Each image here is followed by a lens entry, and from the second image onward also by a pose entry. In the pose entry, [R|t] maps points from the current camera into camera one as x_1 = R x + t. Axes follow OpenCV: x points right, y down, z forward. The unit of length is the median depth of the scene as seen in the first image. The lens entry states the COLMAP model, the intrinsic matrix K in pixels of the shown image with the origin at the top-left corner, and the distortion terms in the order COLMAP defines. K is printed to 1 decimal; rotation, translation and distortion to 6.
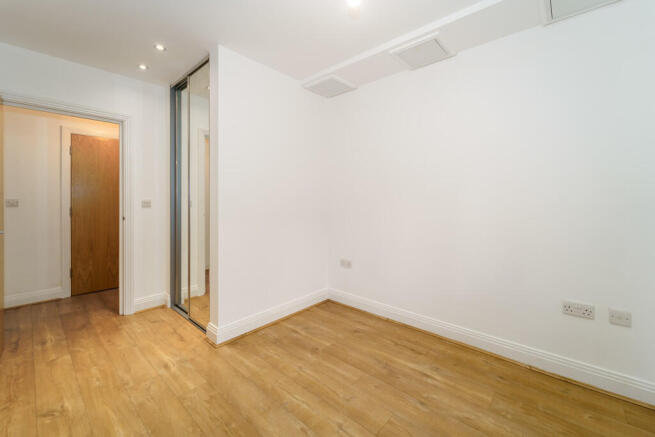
lens RADIAL K [[265.4, 0, 334.1], [0, 265.4, 207.4], [0, 0, 1]] dist [0.002028, 0.000155]
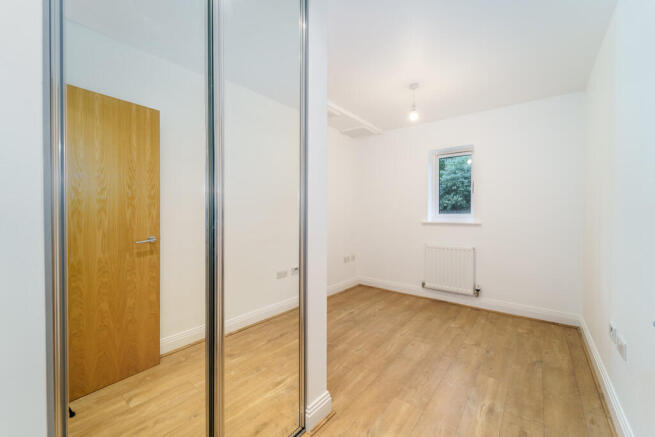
lens RADIAL K [[265.4, 0, 327.0], [0, 265.4, 218.3], [0, 0, 1]] dist [0.002028, 0.000155]
pose [[-0.054087, -0.018685, 0.998361, -1.368007], [0.008471, 0.999780, 0.019171, -0.023207], [-0.998500, 0.009494, -0.053917, 1.241477]]
